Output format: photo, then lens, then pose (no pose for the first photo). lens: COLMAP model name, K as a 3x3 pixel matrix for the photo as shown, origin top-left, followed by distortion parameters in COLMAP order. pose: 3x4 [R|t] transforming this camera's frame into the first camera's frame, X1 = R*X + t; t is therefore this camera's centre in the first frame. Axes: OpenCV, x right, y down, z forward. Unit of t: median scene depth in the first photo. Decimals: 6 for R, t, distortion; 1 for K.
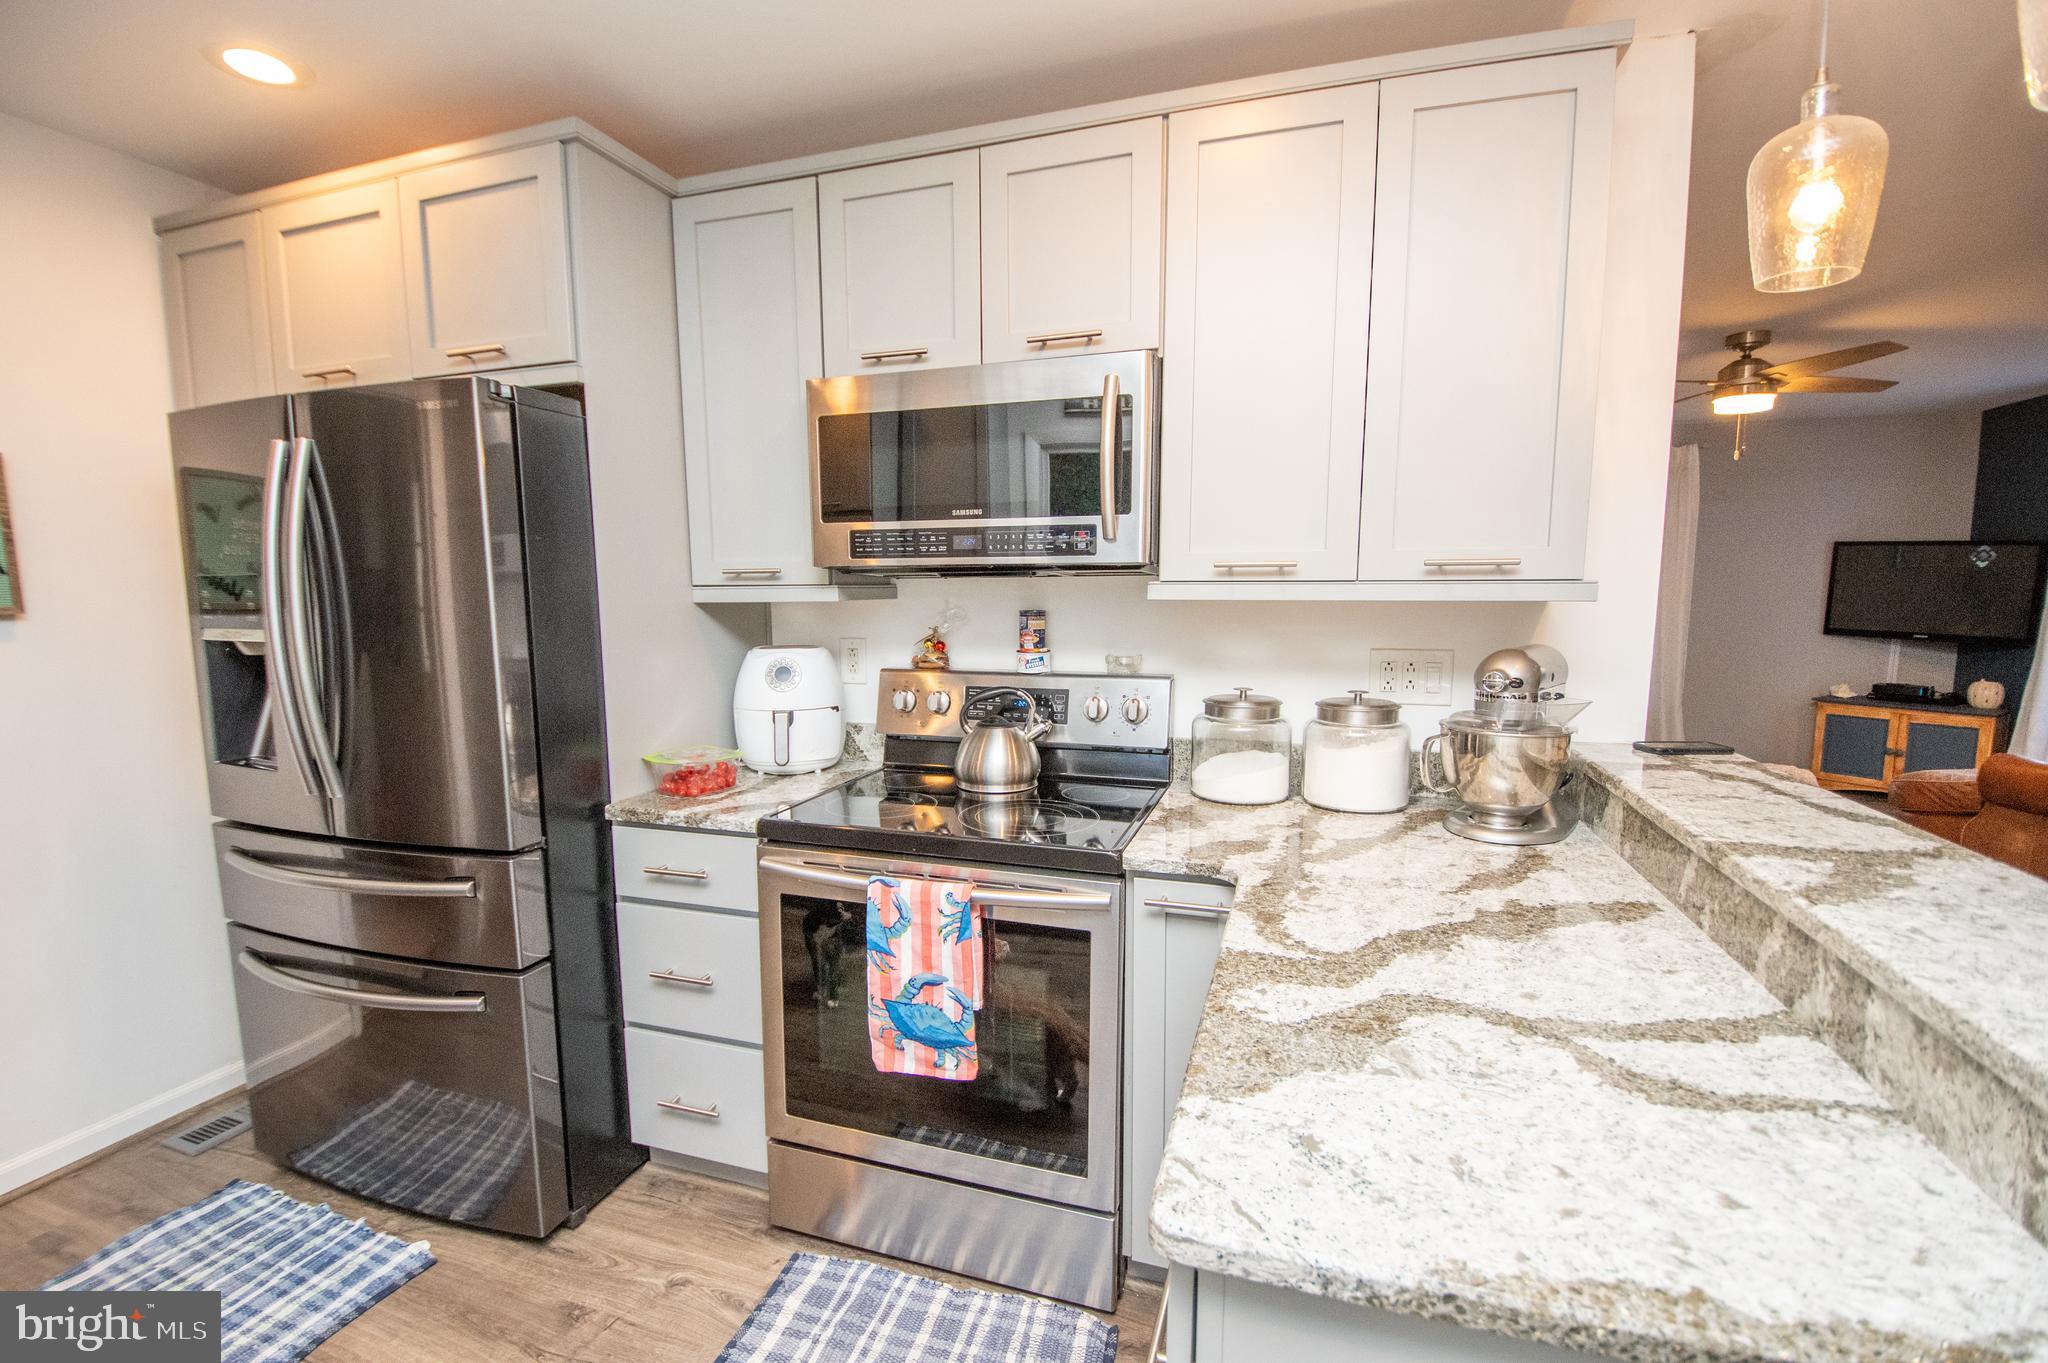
lens RADIAL K [[885.8, 0, 1017.9], [0, 885.8, 689.8], [0, 0, 1]] dist [-0.016030, -0.004774]
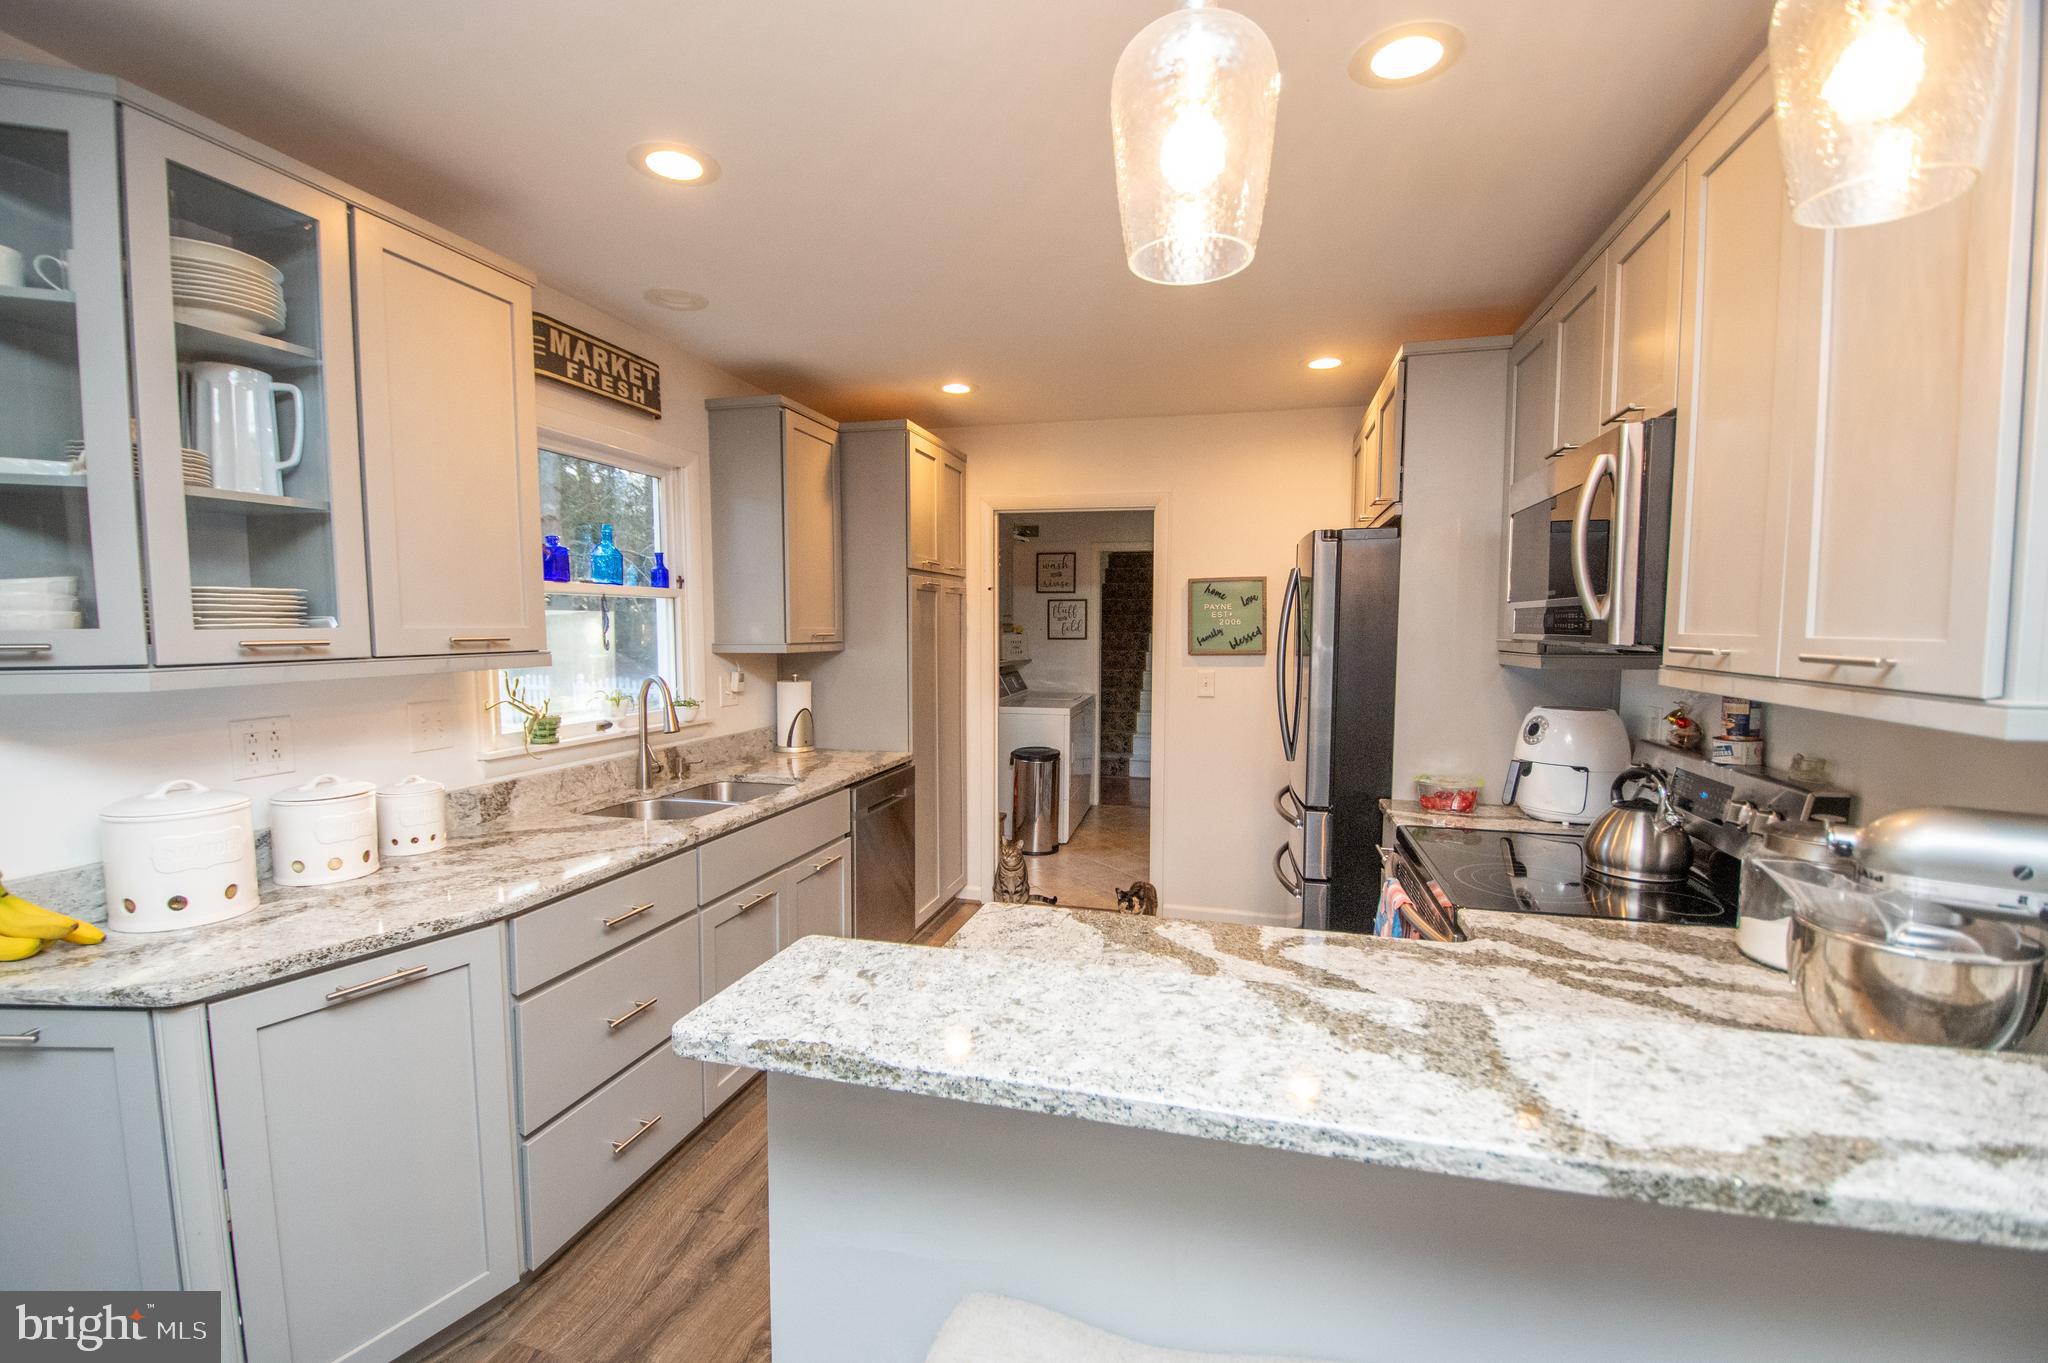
lens RADIAL K [[885.8, 0, 1008.8], [0, 885.8, 690.3], [0, 0, 1]] dist [-0.016030, -0.004774]
pose [[0.052023, 0.075054, -0.995822, 1.532524], [-0.117088, 0.990752, 0.068555, -0.124913], [0.991758, 0.113033, 0.060330, 0.456683]]
